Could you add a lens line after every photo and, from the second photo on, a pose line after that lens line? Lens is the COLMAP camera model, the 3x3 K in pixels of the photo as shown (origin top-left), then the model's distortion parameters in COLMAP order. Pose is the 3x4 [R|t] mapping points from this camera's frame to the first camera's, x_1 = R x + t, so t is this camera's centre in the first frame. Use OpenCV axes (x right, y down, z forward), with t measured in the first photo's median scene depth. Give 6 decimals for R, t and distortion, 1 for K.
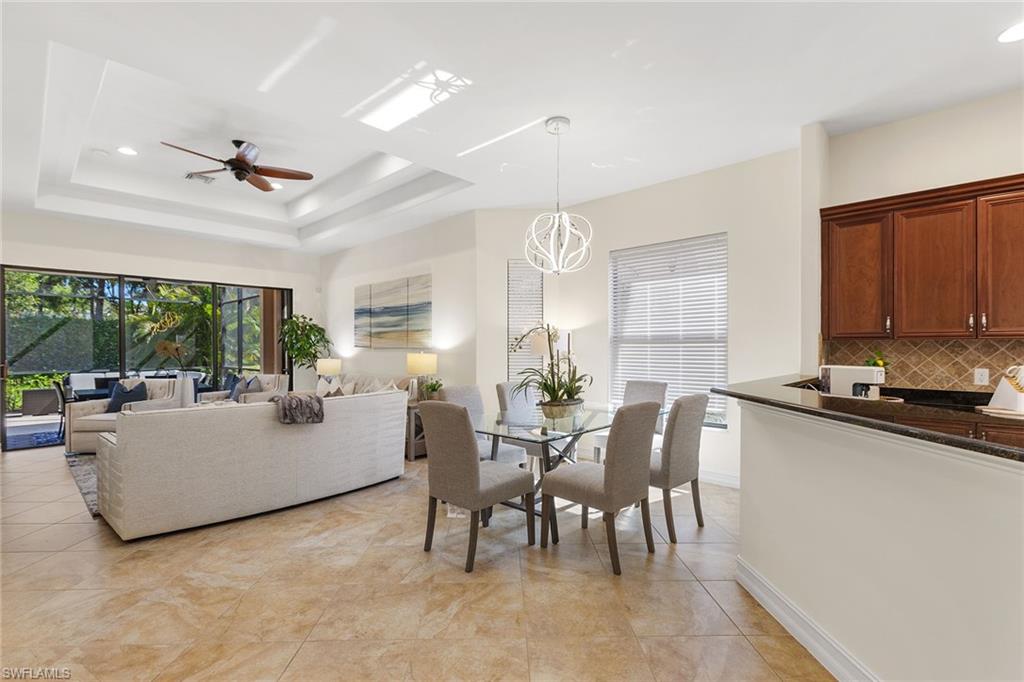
lens RADIAL K [[467.0, 0, 517.5], [0, 467.0, 346.4], [0, 0, 1]] dist [0.001587, -0.002680]
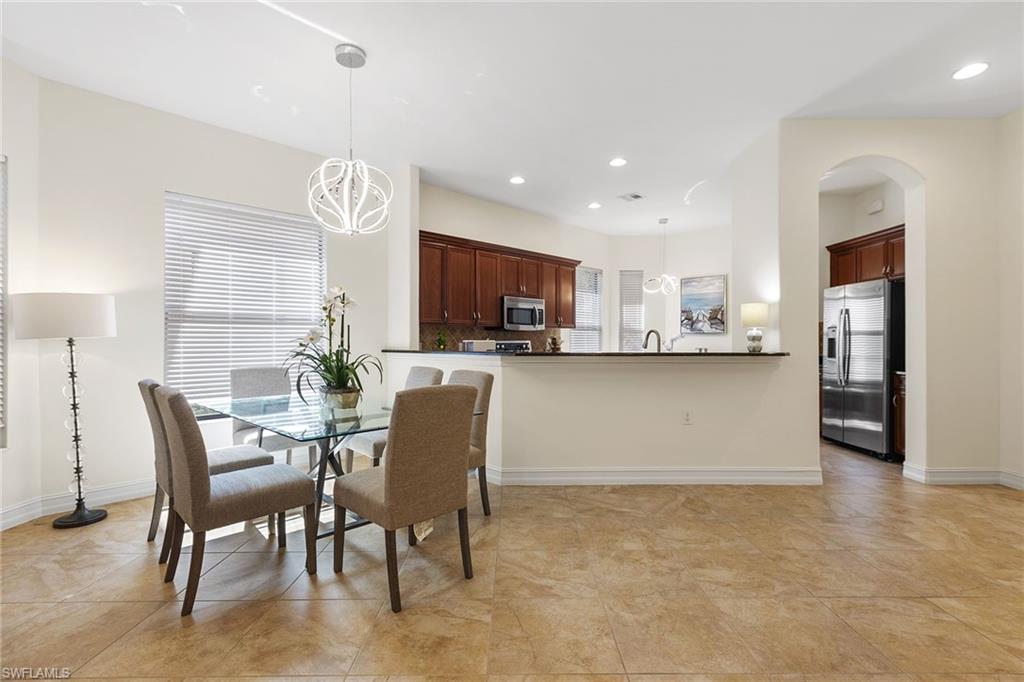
lens RADIAL K [[467.0, 0, 513.9], [0, 467.0, 340.7], [0, 0, 1]] dist [0.001587, -0.002680]
pose [[0.030888, -0.000833, 0.999523, -0.500408], [0.001614, 0.999998, 0.000783, 0.023587], [-0.999522, 0.001589, 0.030889, 0.462929]]
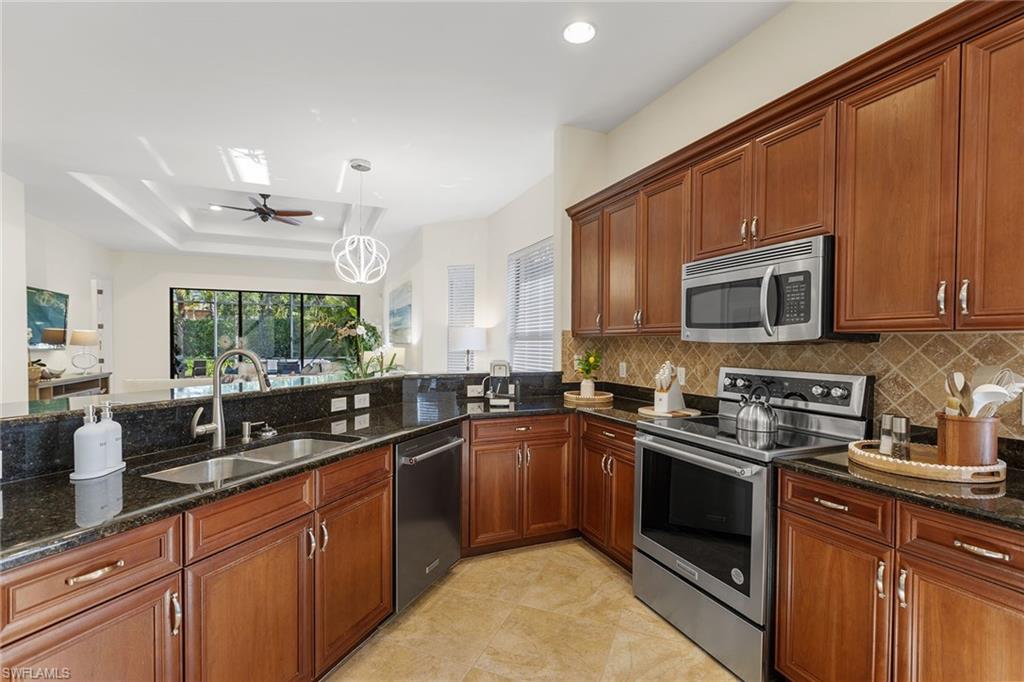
lens RADIAL K [[467.0, 0, 516.7], [0, 467.0, 350.0], [0, 0, 1]] dist [0.001587, -0.002680]
pose [[0.920355, 0.012695, -0.390877, 0.656781], [-0.006797, 0.999841, 0.016469, -0.000657], [0.391024, -0.012501, 0.920296, 0.005521]]
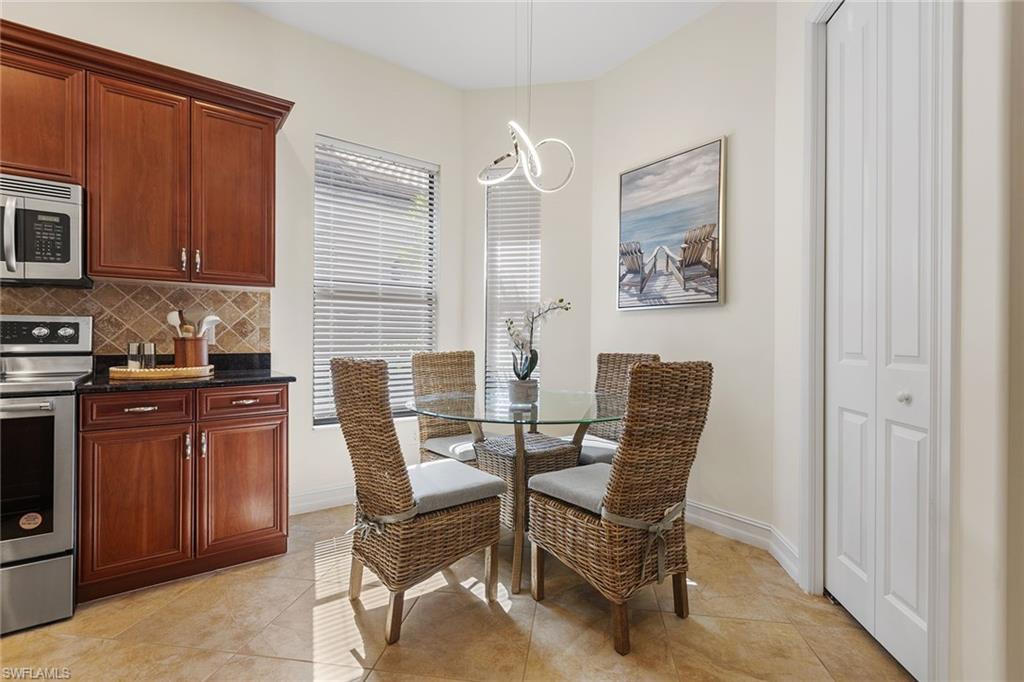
lens RADIAL K [[467.0, 0, 511.2], [0, 467.0, 336.1], [0, 0, 1]] dist [0.001587, -0.002680]
pose [[0.170458, 0.007412, 0.985337, 0.407476], [-0.004651, 0.999967, -0.006718, 0.043413], [-0.985354, -0.003438, 0.170487, 0.000558]]
